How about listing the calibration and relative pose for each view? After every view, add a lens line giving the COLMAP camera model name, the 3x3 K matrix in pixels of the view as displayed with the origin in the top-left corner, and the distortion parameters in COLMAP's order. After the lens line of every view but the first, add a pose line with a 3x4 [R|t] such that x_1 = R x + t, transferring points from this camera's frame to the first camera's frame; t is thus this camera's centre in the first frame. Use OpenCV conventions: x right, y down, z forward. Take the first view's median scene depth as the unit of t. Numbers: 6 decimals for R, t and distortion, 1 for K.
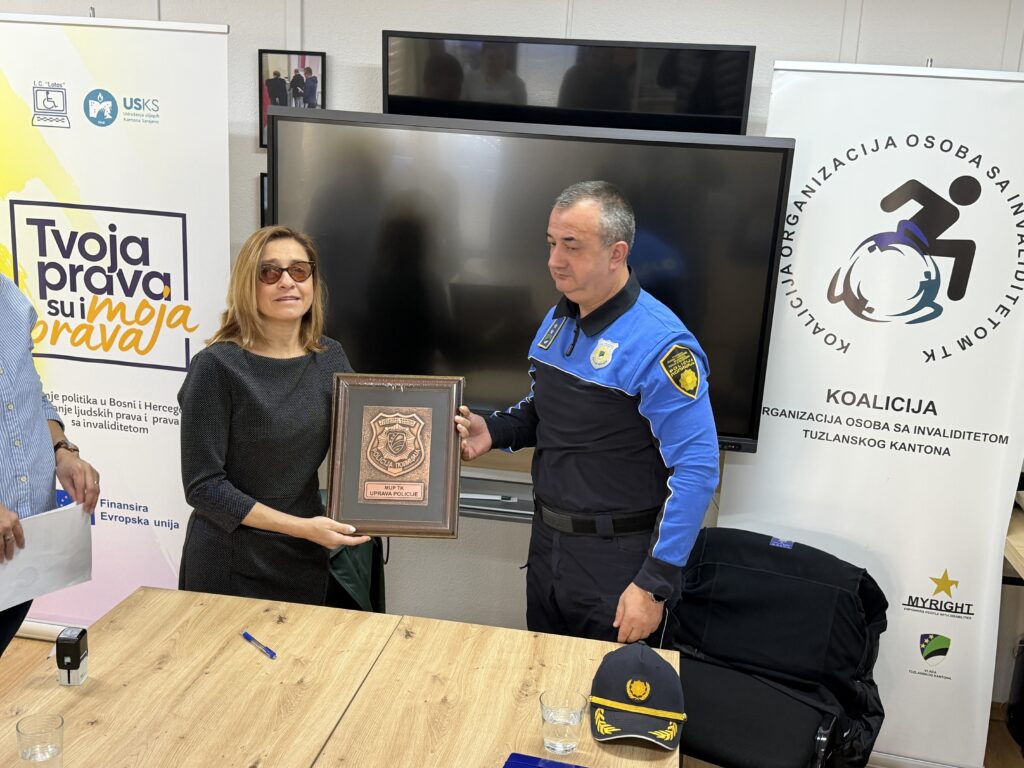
lens RADIAL K [[1114.7, 0, 511.4], [0, 1114.7, 386.8], [0, 0, 1]] dist [0.055775, 0.000000]
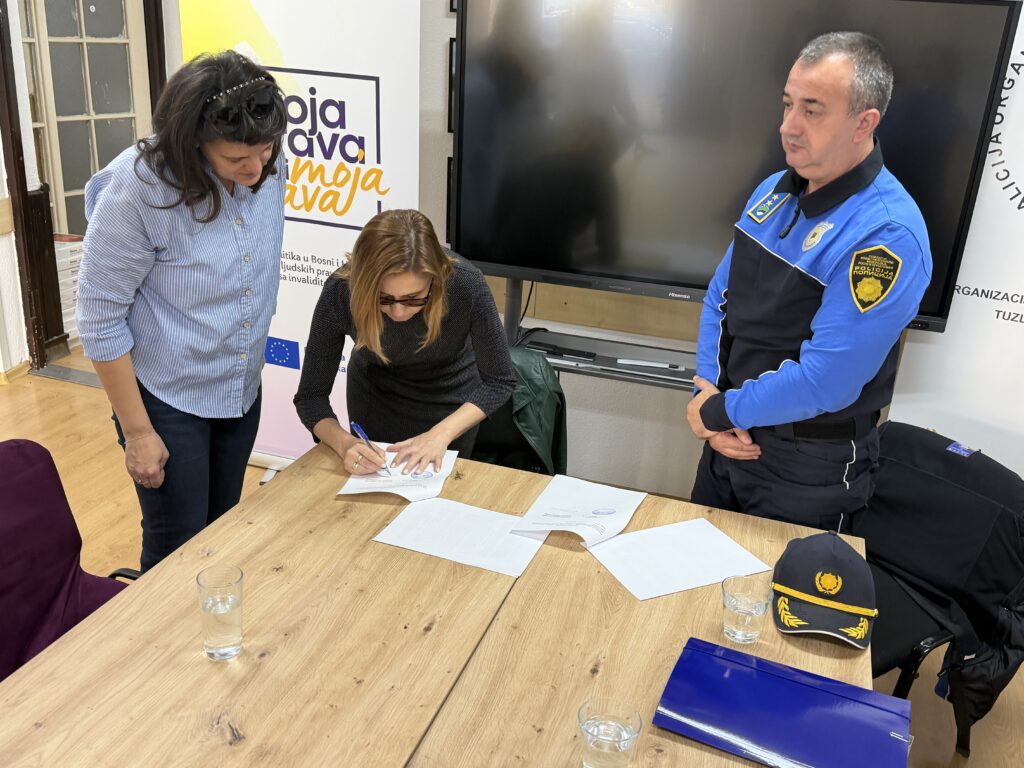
lens RADIAL K [[936.8, 0, 526.4], [0, 936.8, 383.1], [0, 0, 1]] dist [0.055534, 0.000000]
pose [[0.989514, 0.051246, -0.135037, -0.025088], [-0.033059, 0.990479, 0.133637, 0.004643], [0.140600, -0.127772, 0.981787, 0.134206]]
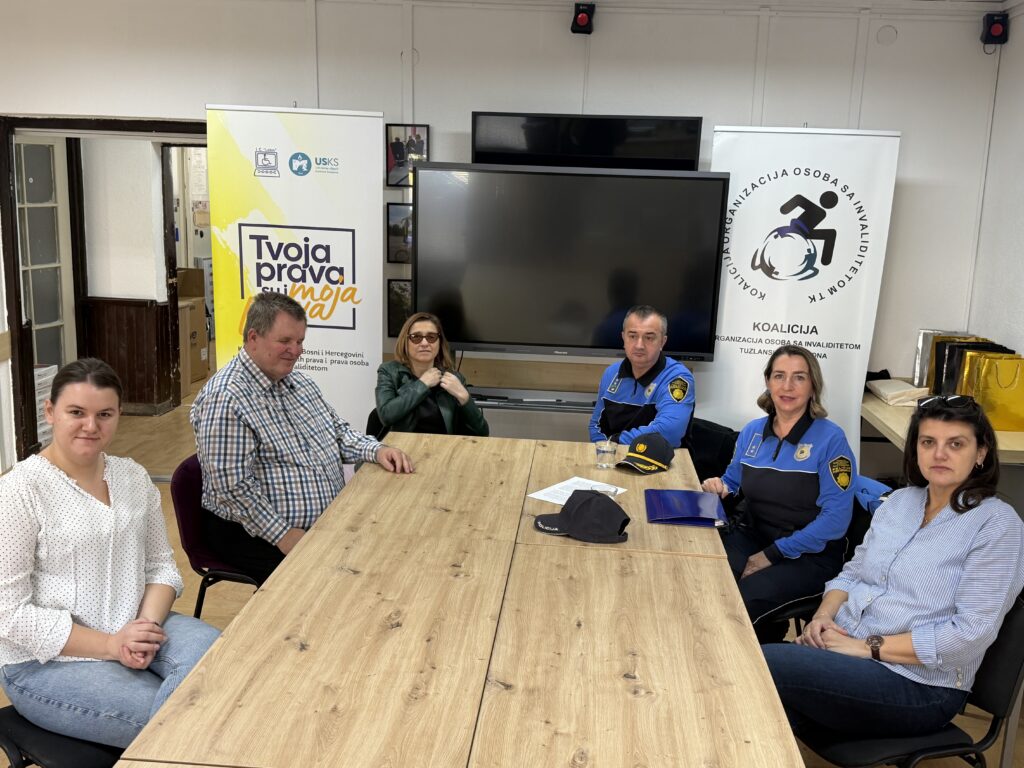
lens RADIAL K [[1054.5, 0, 511.6], [0, 1054.5, 394.0], [0, 0, 1]] dist [0.129547, 0.000000]
pose [[0.995992, -0.041136, 0.079420, -0.208196], [0.041987, 0.999077, -0.009070, 0.109508], [-0.078974, 0.012369, 0.996800, -0.552651]]
